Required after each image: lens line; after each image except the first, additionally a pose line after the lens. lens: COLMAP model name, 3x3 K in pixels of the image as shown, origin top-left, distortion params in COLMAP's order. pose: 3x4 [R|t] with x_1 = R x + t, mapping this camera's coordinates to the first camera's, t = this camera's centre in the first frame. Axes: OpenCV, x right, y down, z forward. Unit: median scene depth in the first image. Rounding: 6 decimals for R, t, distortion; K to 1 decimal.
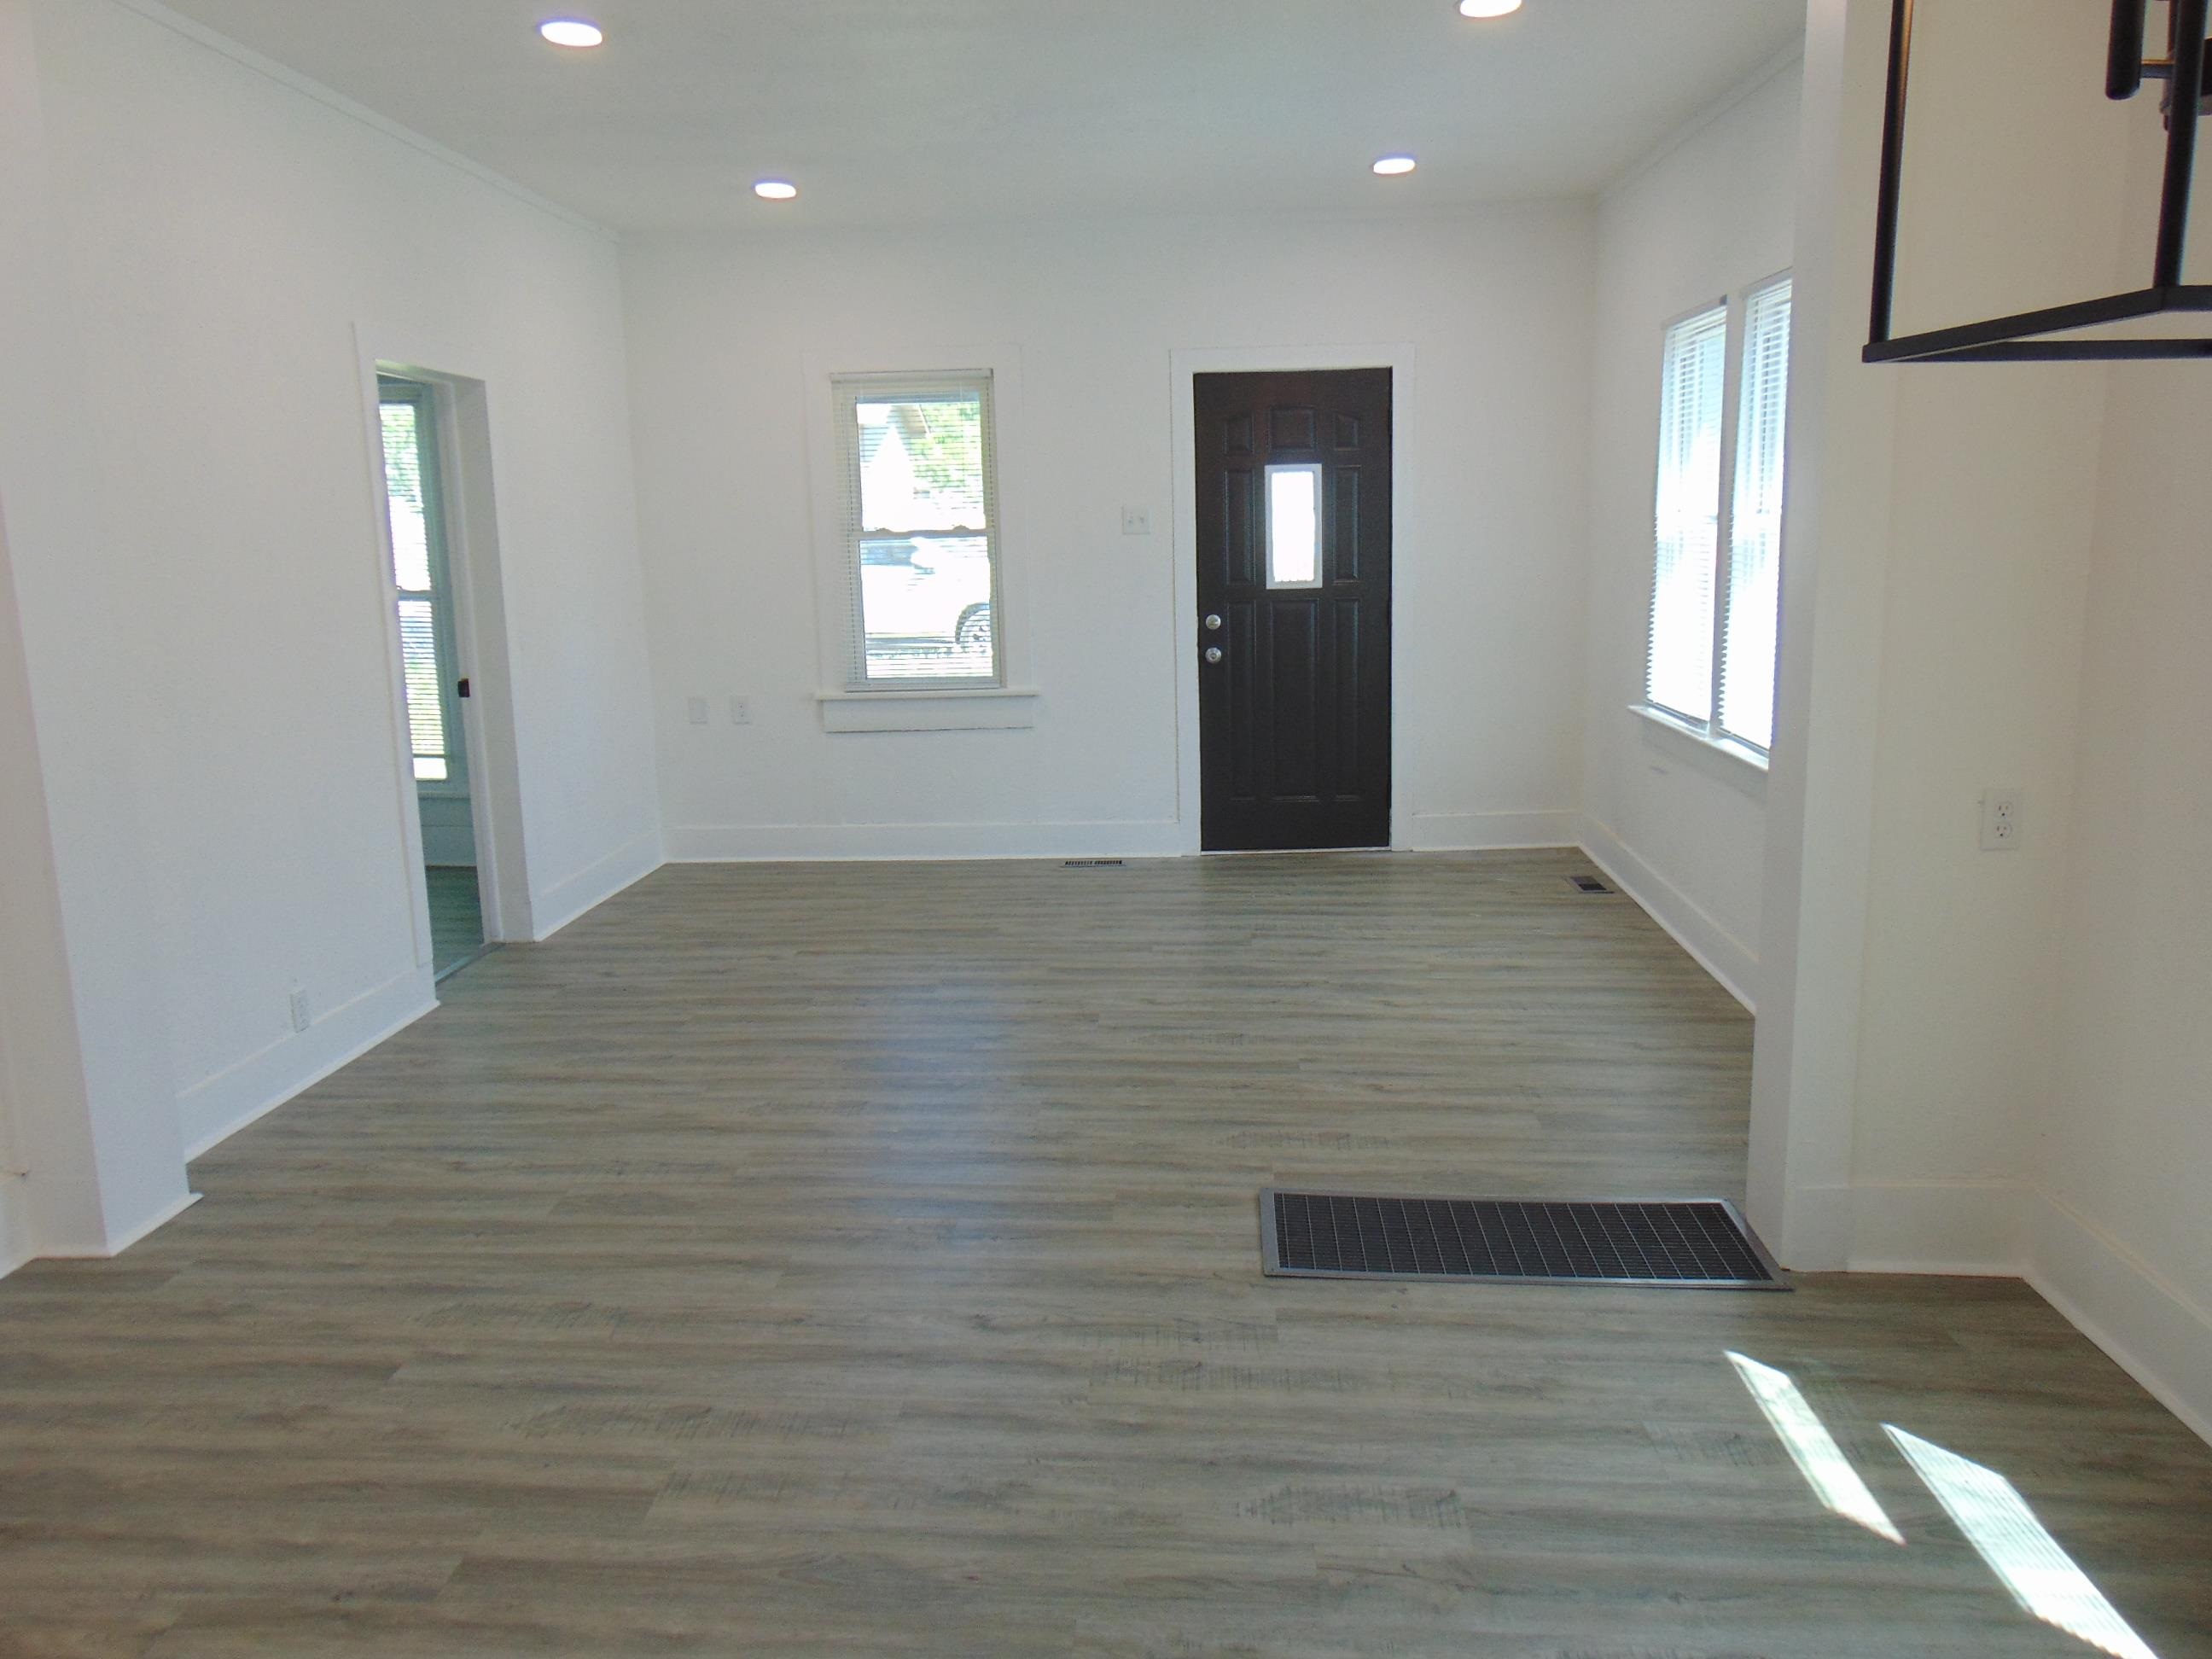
lens RADIAL K [[1656.8, 0, 1086.9], [0, 1656.8, 825.2], [0, 0, 1]] dist [-0.031145, 0.071046]
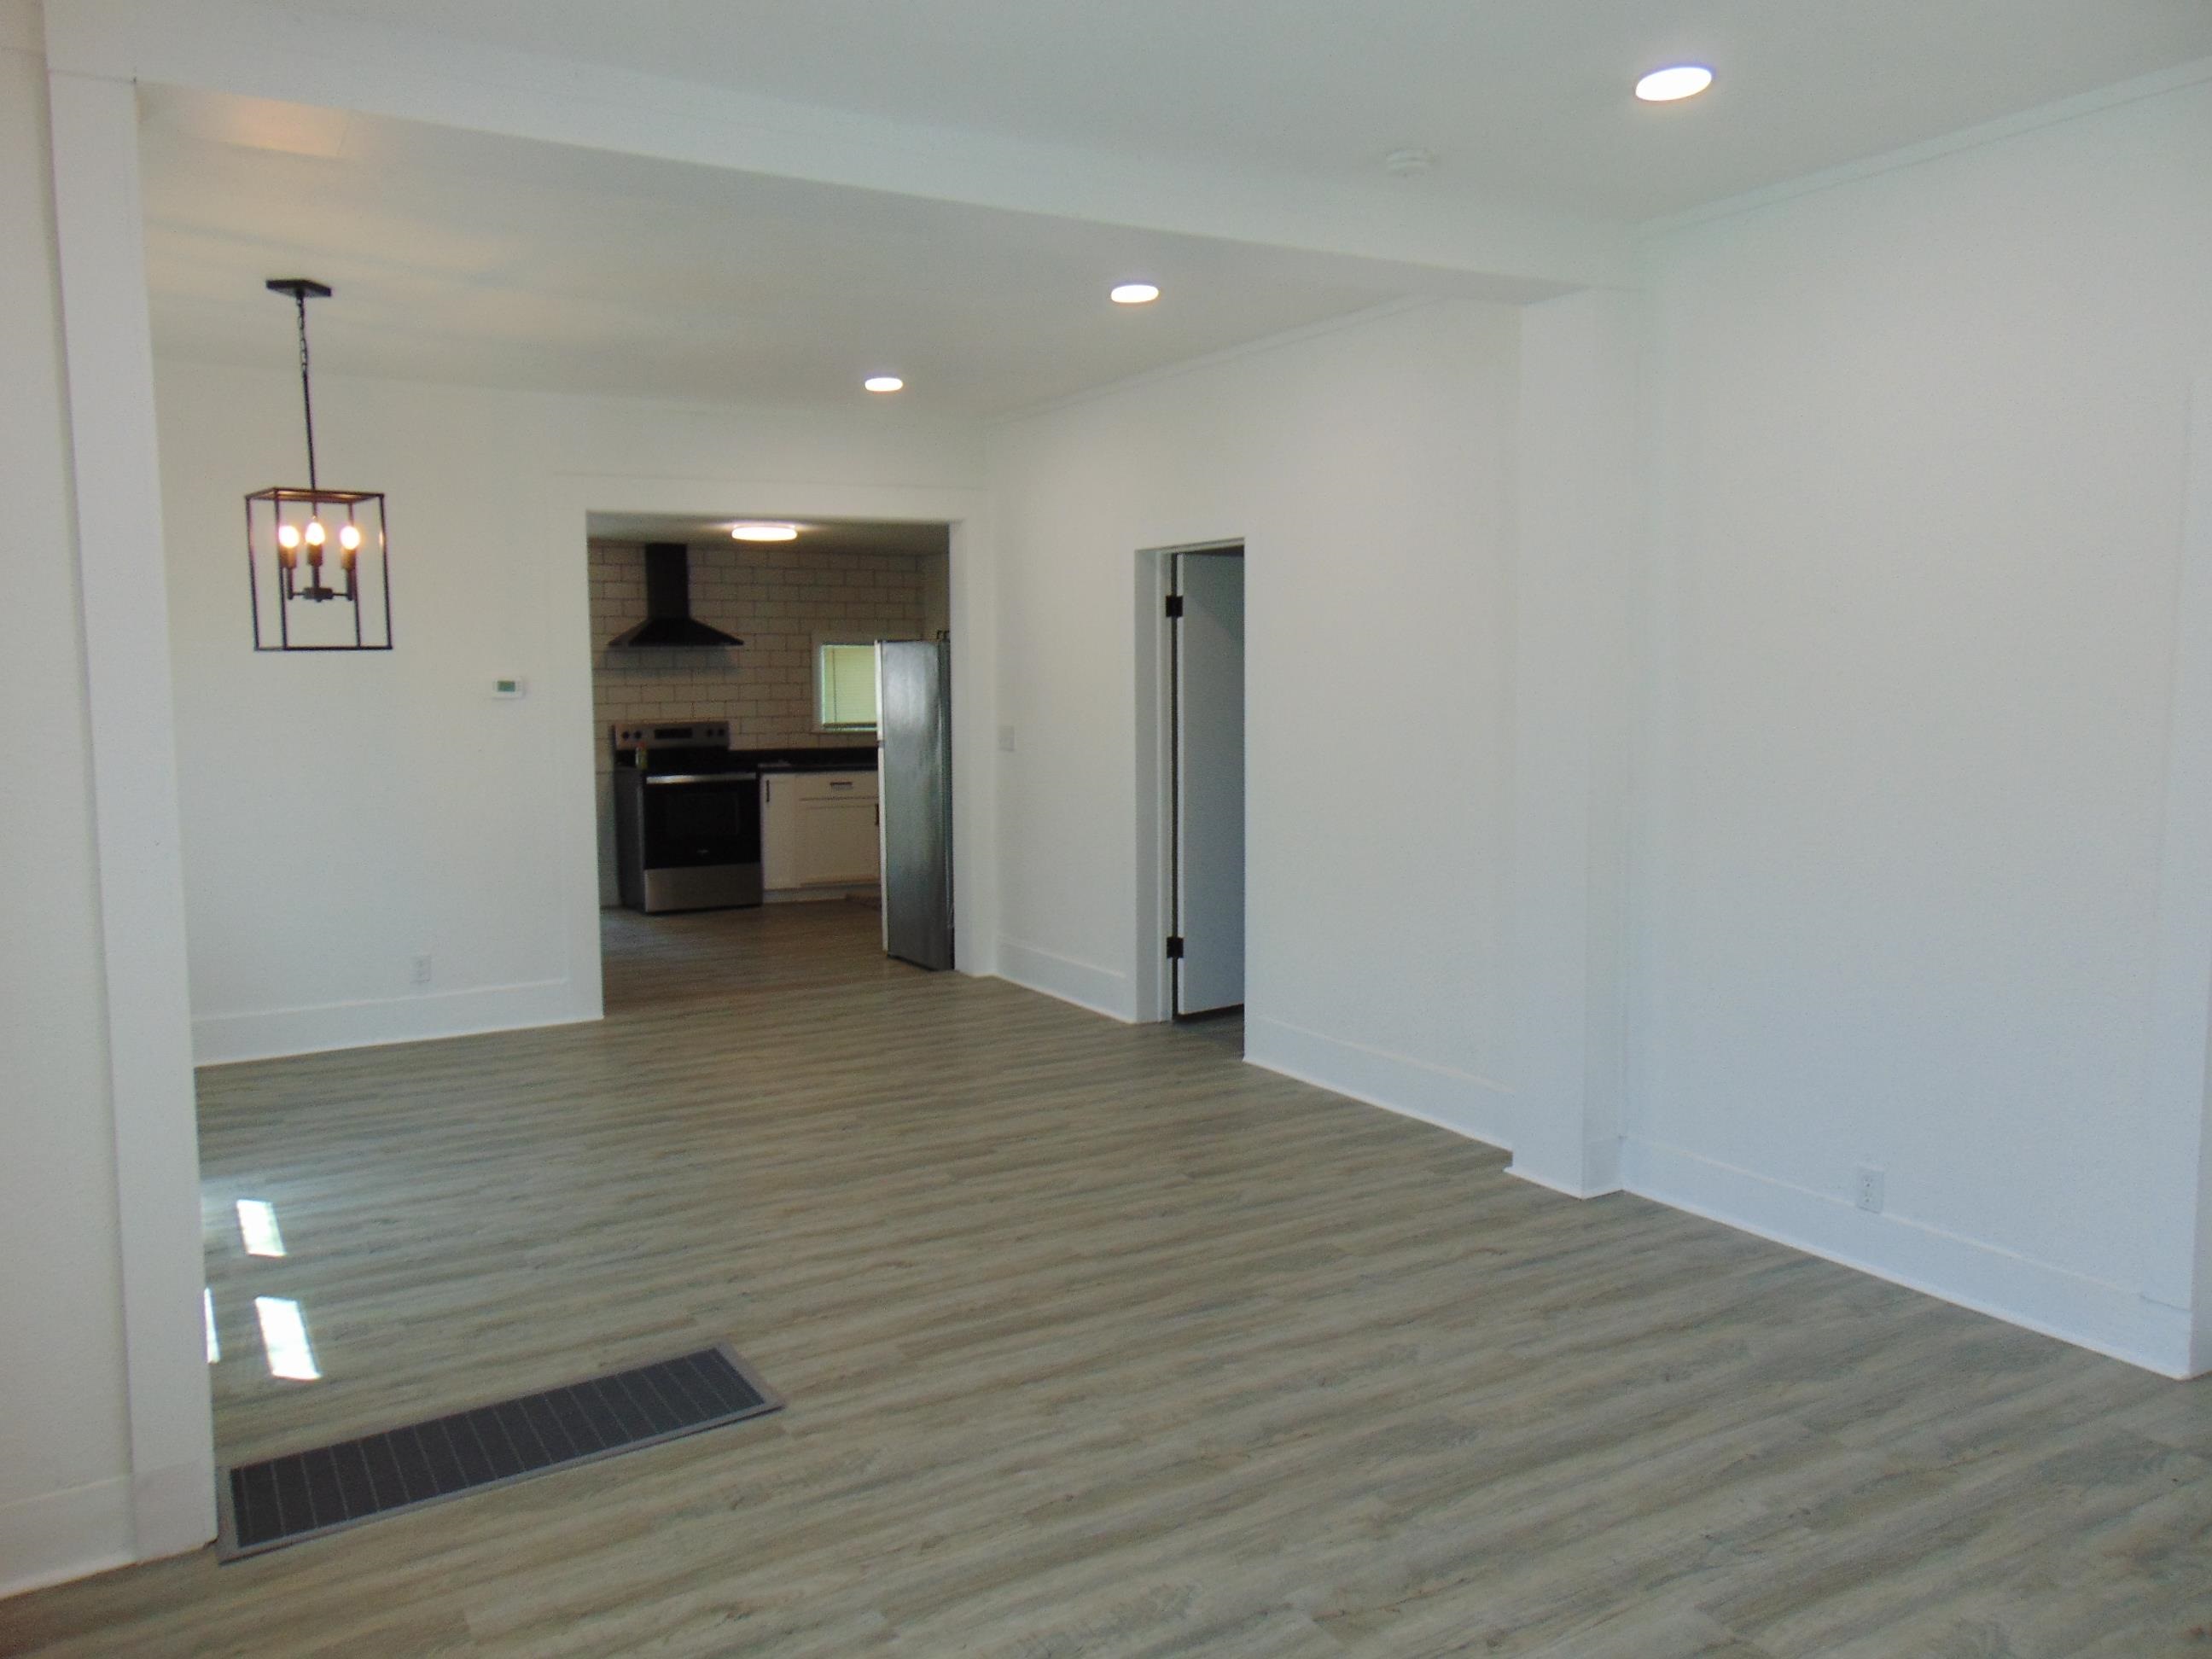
lens RADIAL K [[1656.8, 0, 1107.8], [0, 1656.8, 811.6], [0, 0, 1]] dist [-0.031145, 0.071046]
pose [[-0.819799, 0.077013, -0.567449, 0.417038], [-0.079160, 0.966162, 0.245490, -0.315000], [0.567154, 0.246172, -0.785962, 1.596860]]
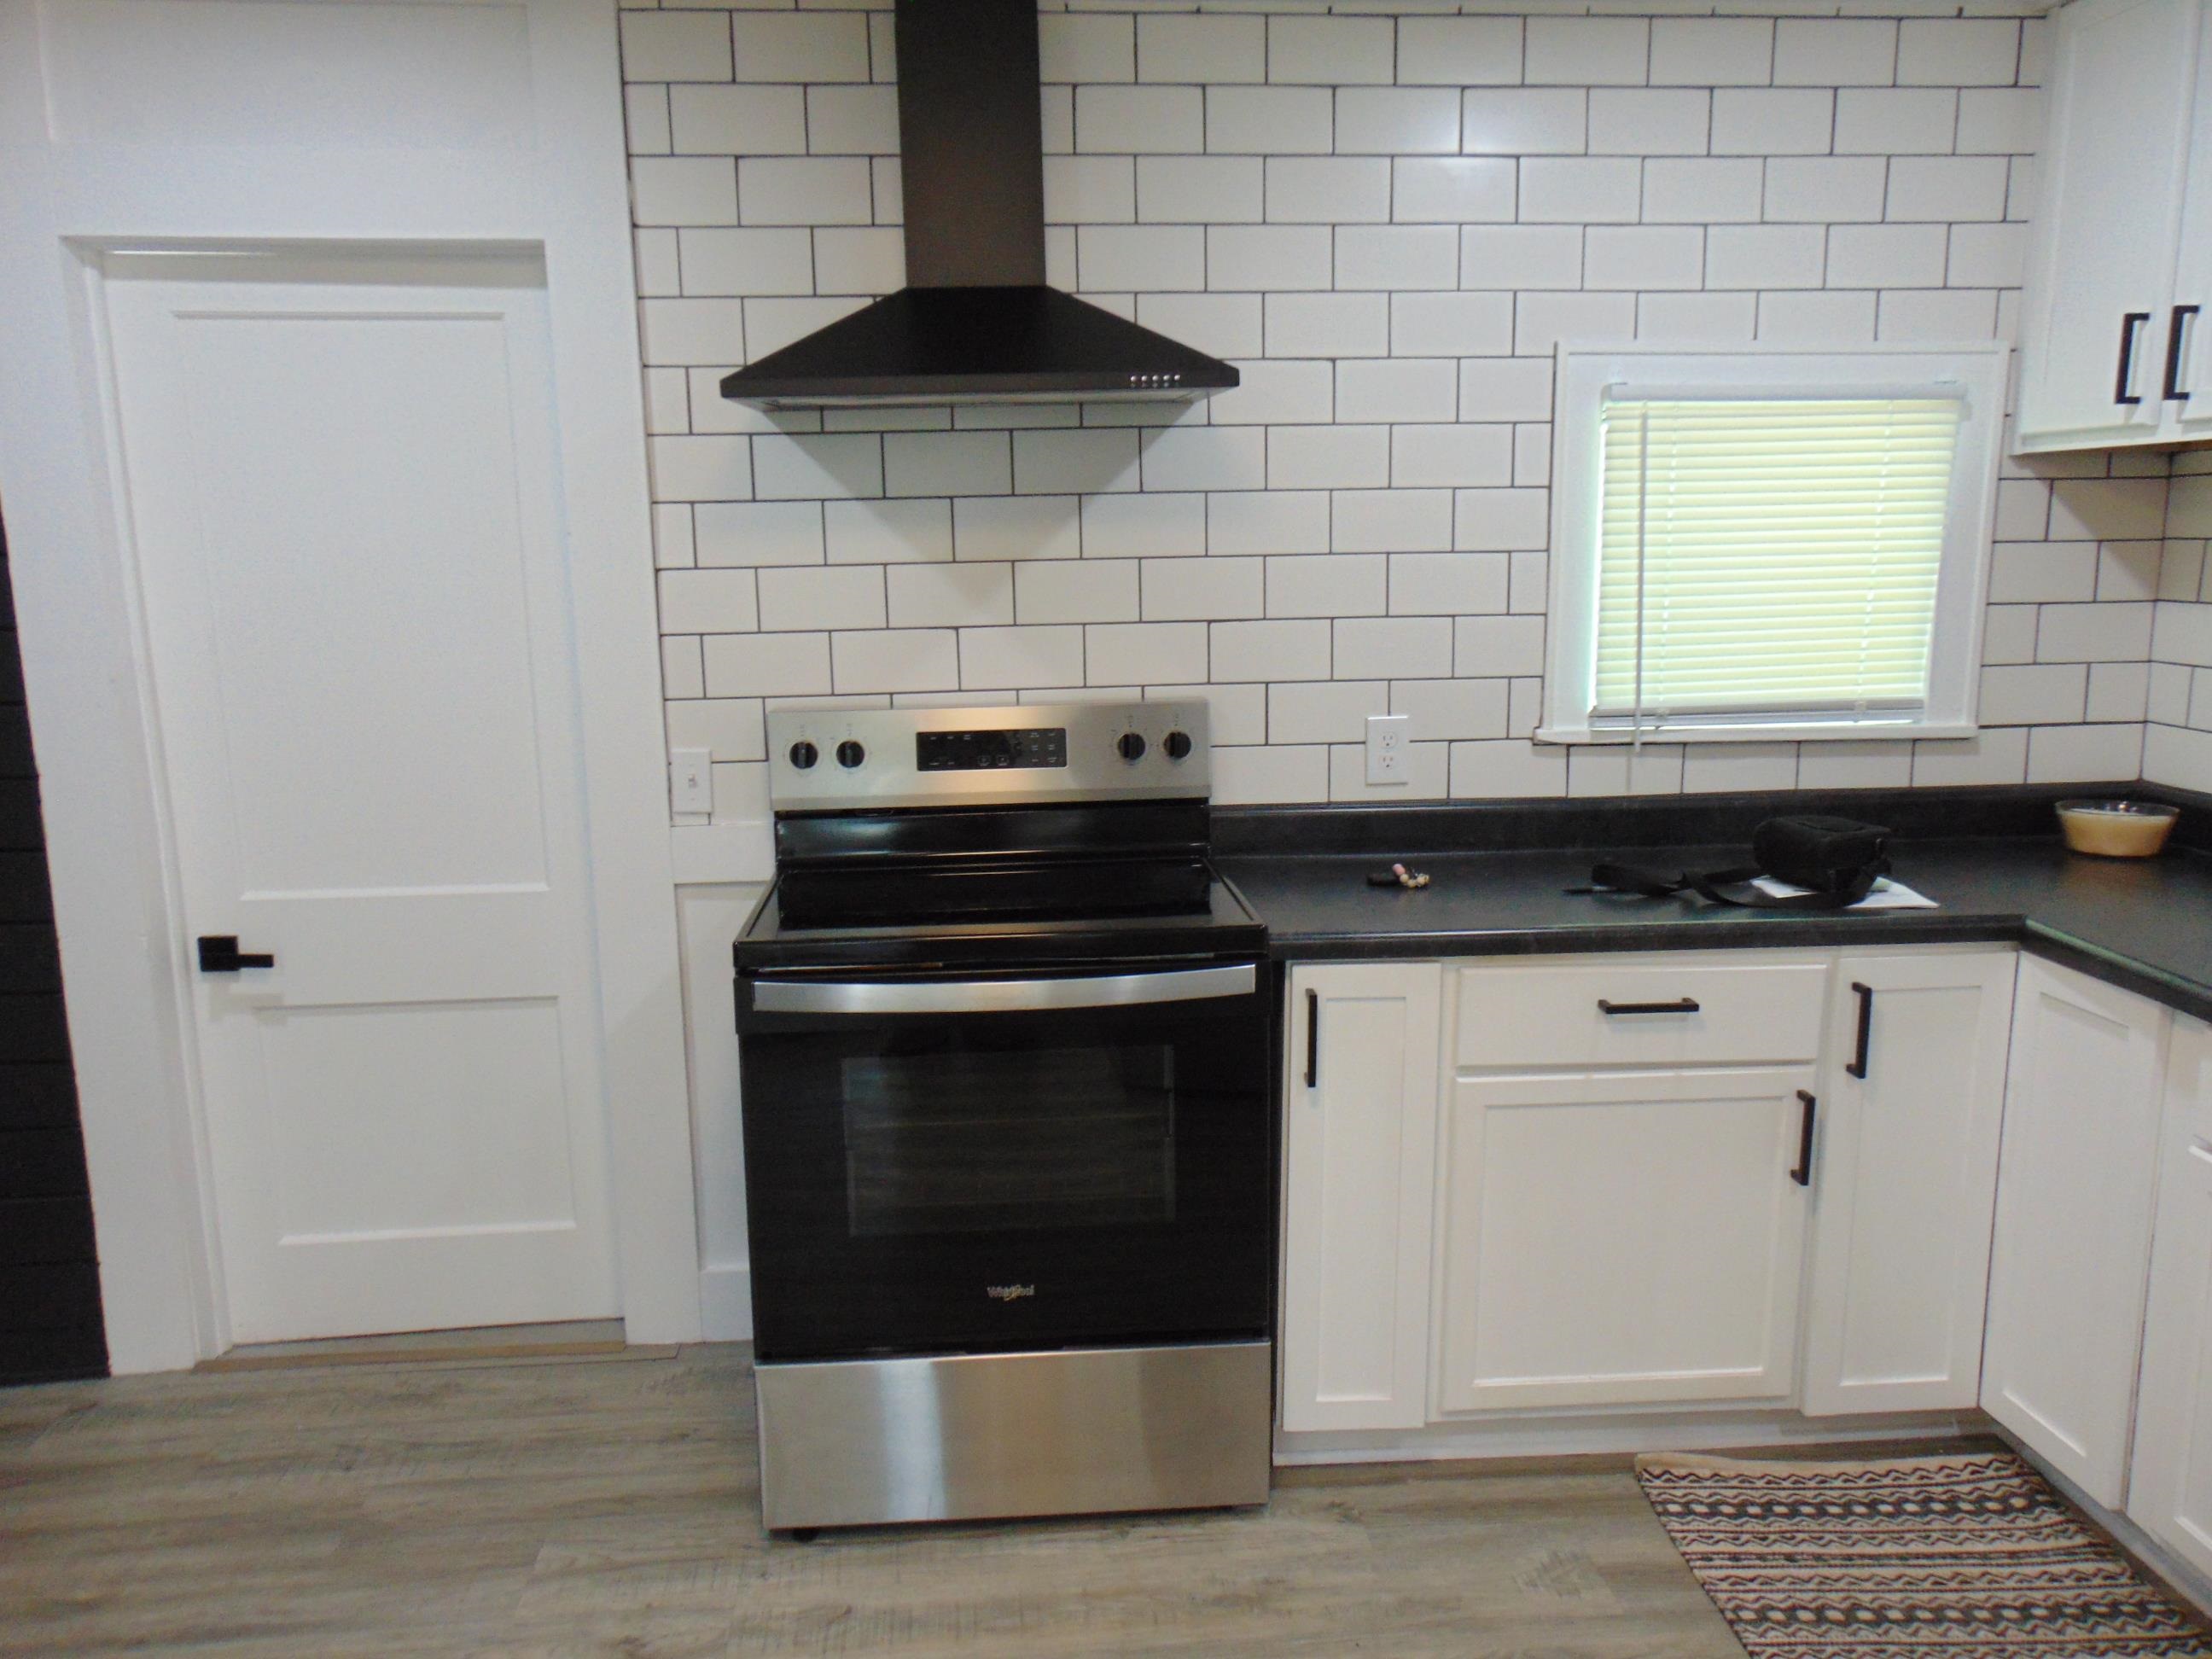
lens RADIAL K [[1656.8, 0, 1103.0], [0, 1656.8, 824.1], [0, 0, 1]] dist [-0.031145, 0.071046]
pose [[-0.989422, 0.059197, -0.132439, -0.506075], [0.009434, 0.937276, 0.348460, 0.070833], [0.144760, 0.343524, -0.927920, -0.309793]]
